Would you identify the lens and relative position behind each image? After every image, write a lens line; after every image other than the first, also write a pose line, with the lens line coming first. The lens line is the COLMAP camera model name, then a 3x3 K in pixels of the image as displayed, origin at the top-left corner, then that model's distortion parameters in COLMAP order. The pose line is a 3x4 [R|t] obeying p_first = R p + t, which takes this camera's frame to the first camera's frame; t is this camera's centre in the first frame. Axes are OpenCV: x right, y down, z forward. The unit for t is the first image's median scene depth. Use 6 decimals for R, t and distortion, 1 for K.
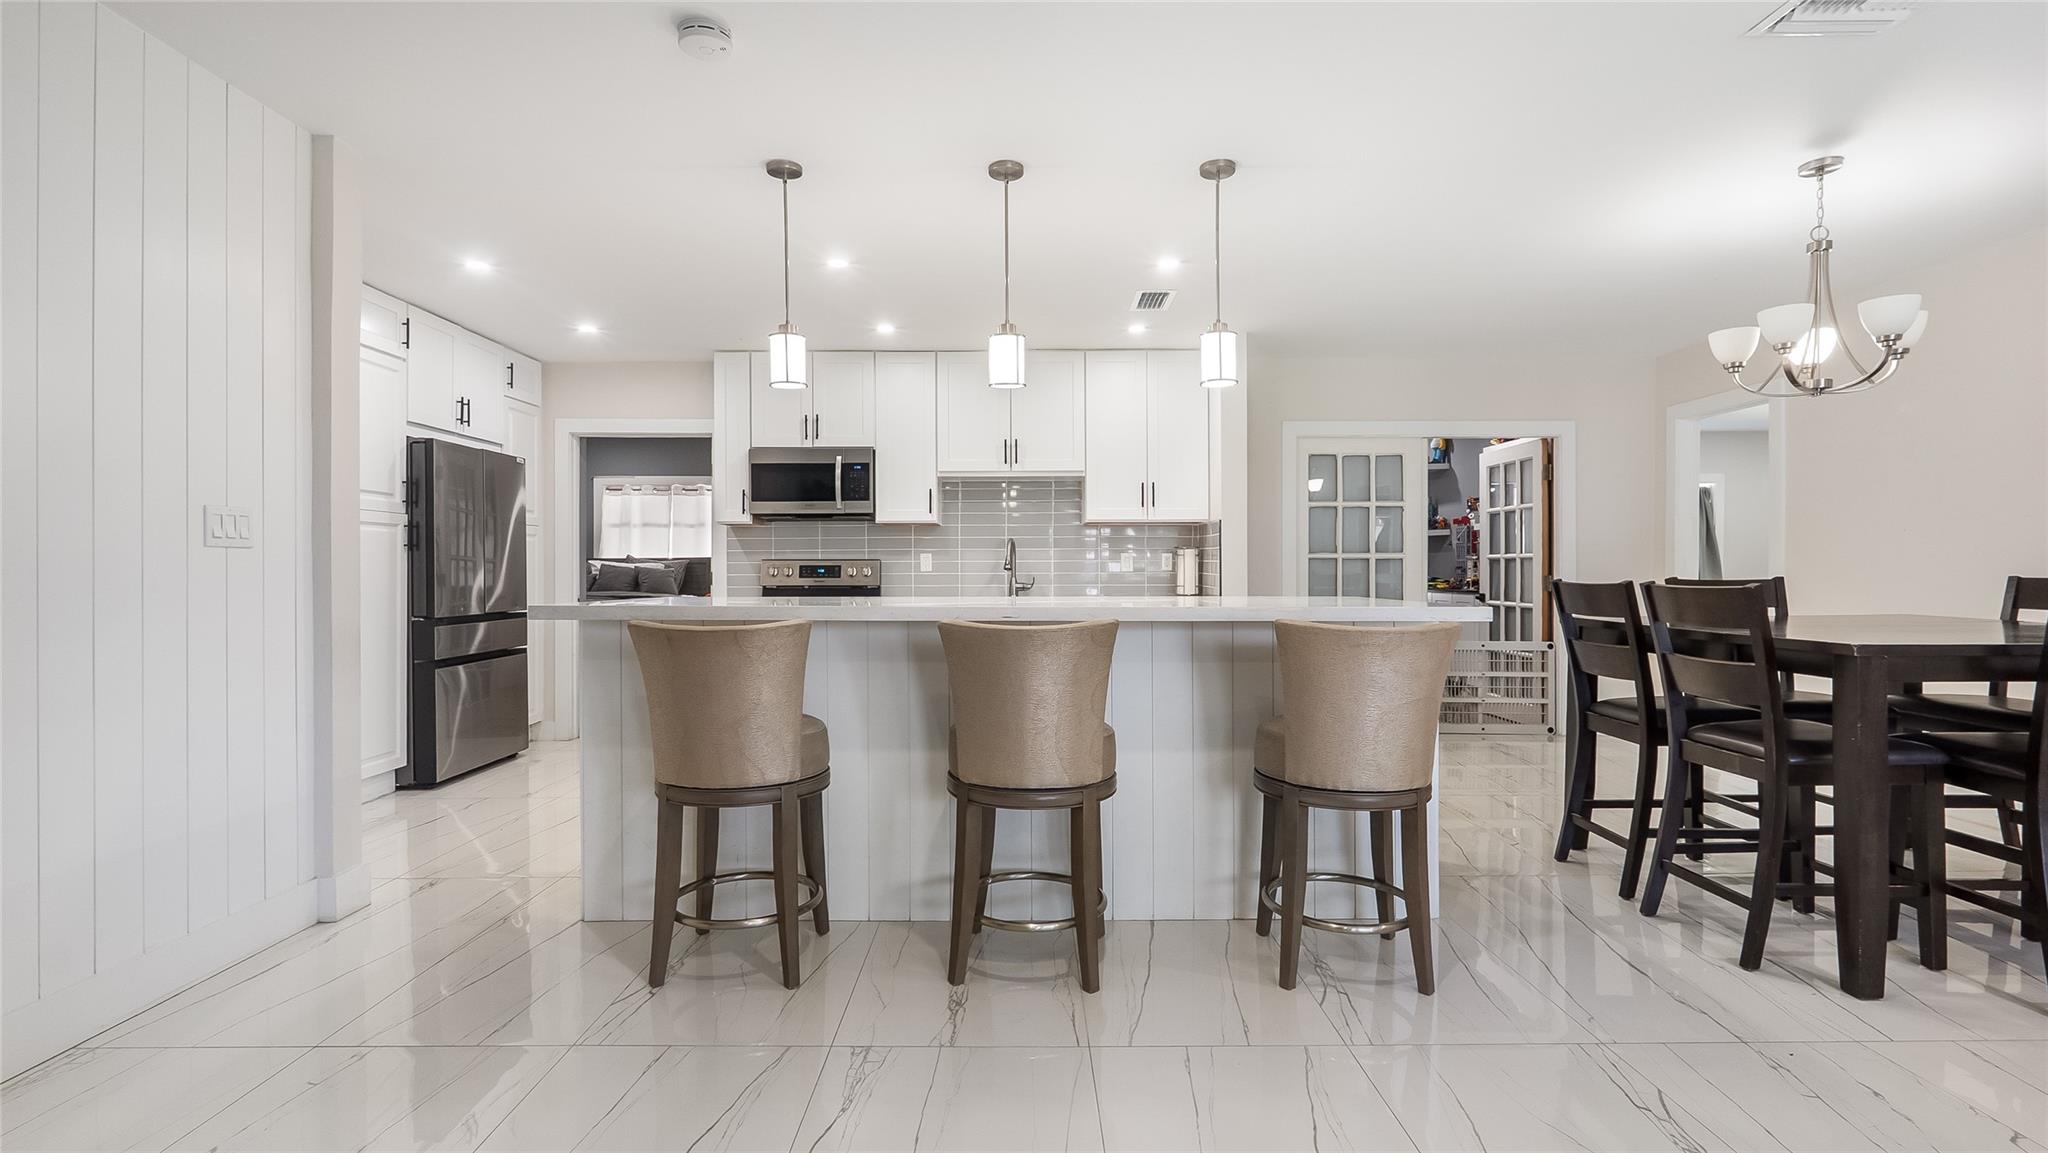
lens RADIAL K [[954.1, 0, 1010.2], [0, 954.1, 576.7], [0, 0, 1]] dist [-0.003667, 0.000614]
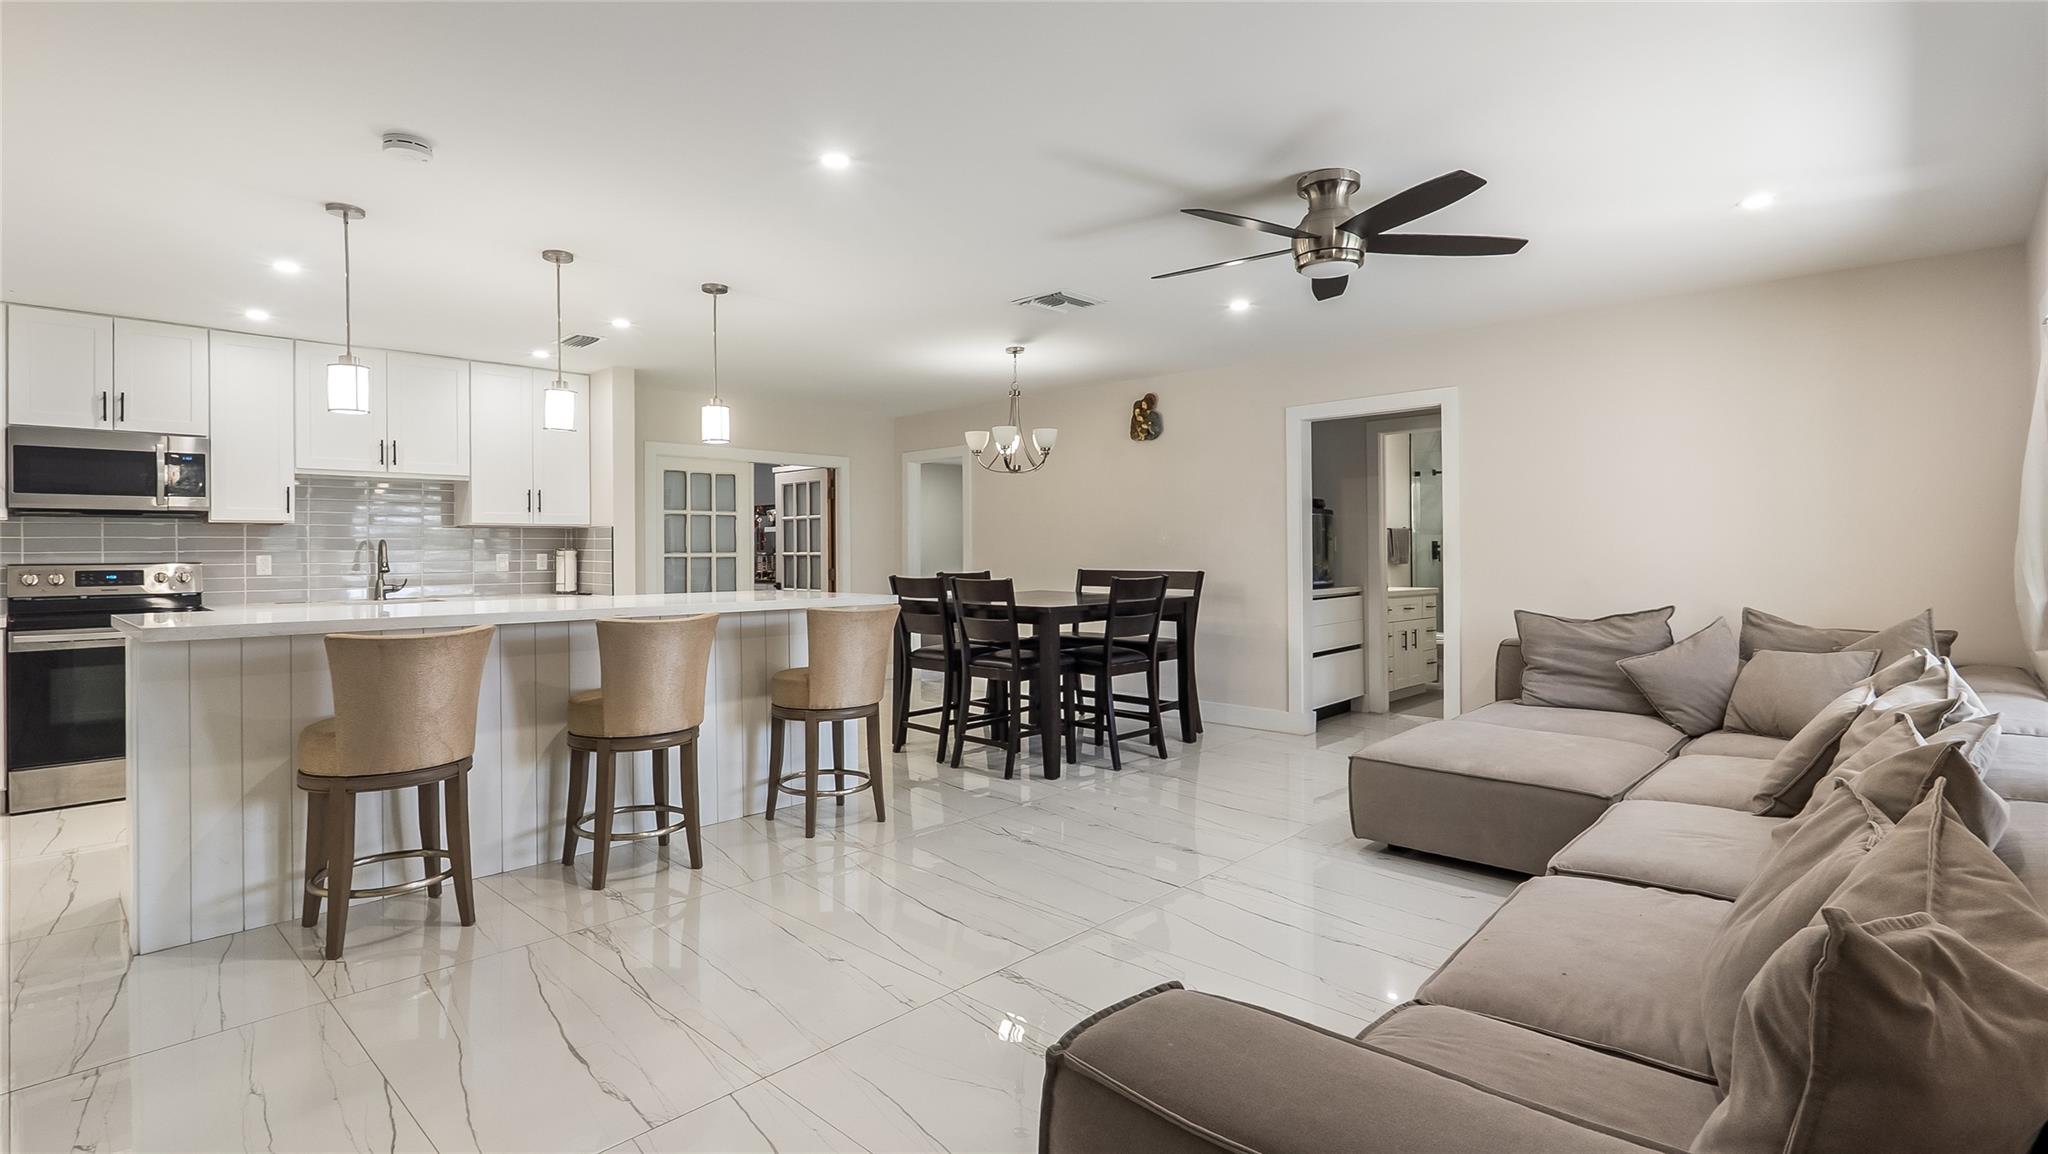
lens RADIAL K [[948.3, 0, 1014.5], [0, 948.3, 561.4], [0, 0, 1]] dist [-0.003043, -0.001226]
pose [[0.699195, -0.009679, 0.714866, -0.250672], [0.011509, 0.999931, 0.002281, -0.013637], [-0.714838, 0.006633, 0.699258, -0.151447]]
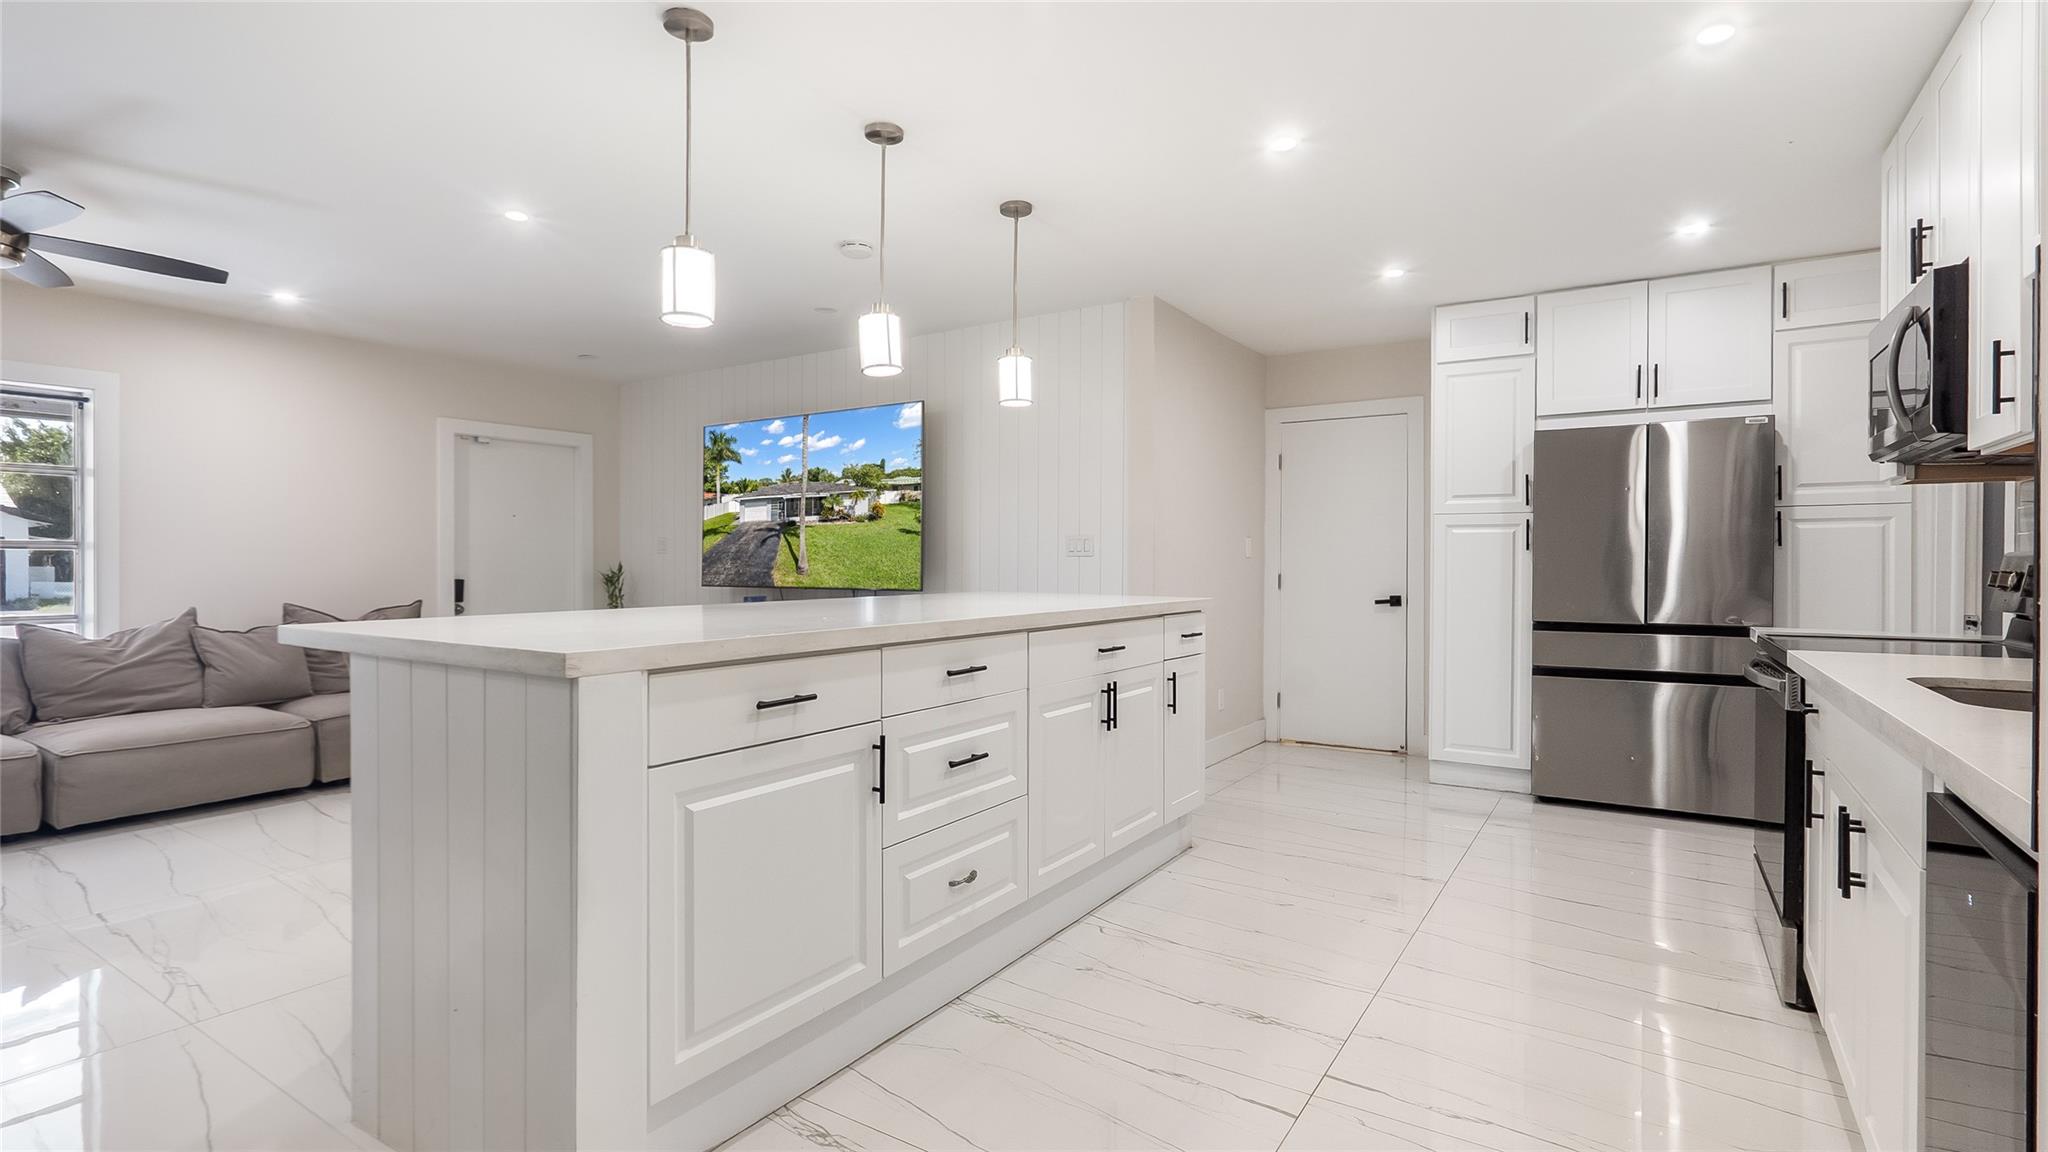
lens RADIAL K [[954.1, 0, 1003.1], [0, 954.1, 577.1], [0, 0, 1]] dist [-0.003667, 0.000614]
pose [[-0.551634, 0.011935, -0.834001, 0.371654], [-0.009054, 0.999753, 0.020295, -0.011052], [0.834037, 0.018746, -0.551390, 0.840625]]
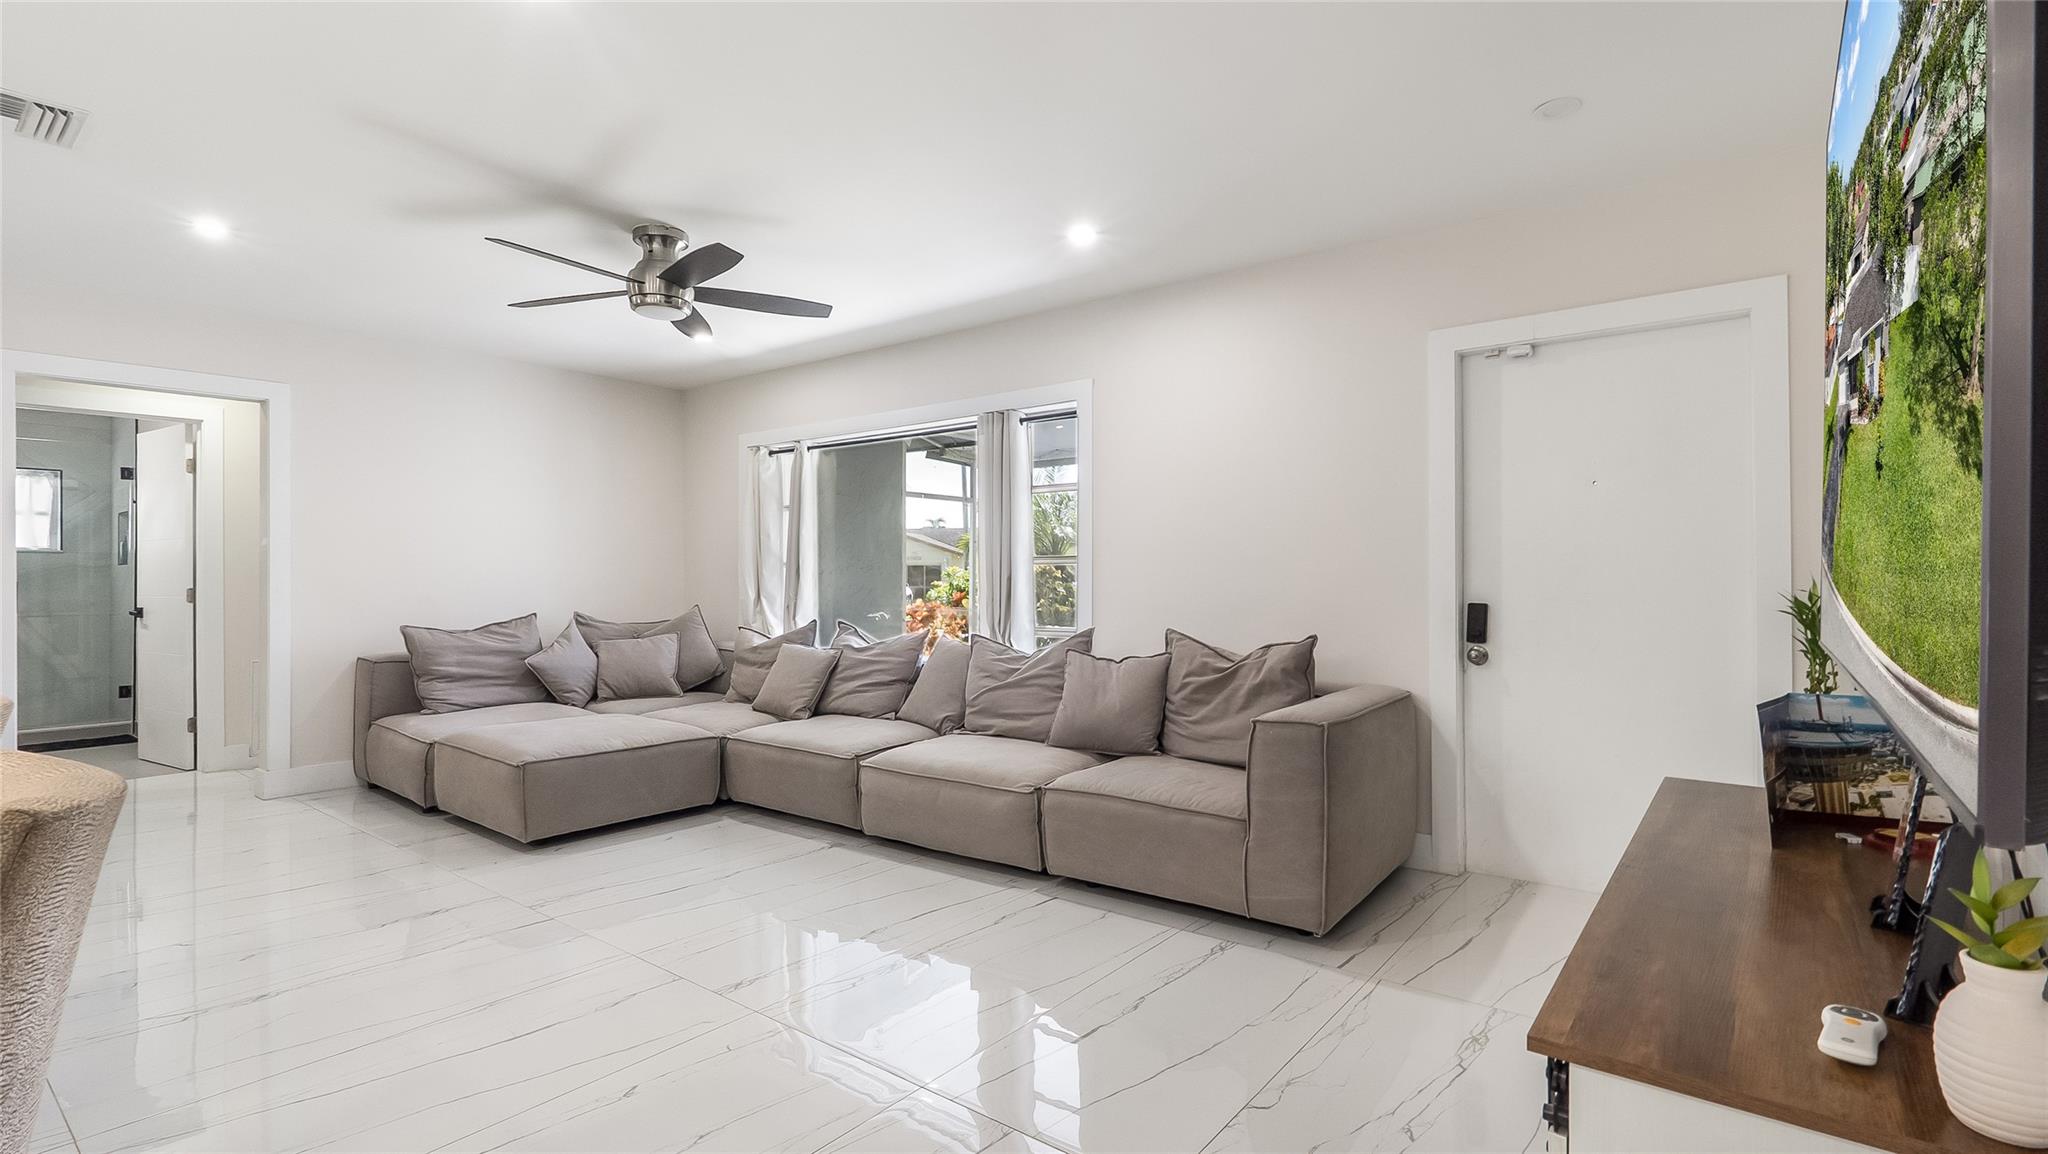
lens RADIAL K [[948.3, 0, 1018.8], [0, 948.3, 586.8], [0, 0, 1]] dist [-0.003043, -0.001226]
pose [[-0.784605, 0.000255, 0.619995, -0.305439], [0.010911, 0.999851, 0.013396, -0.004596], [-0.619899, 0.017275, -0.784491, 0.416102]]
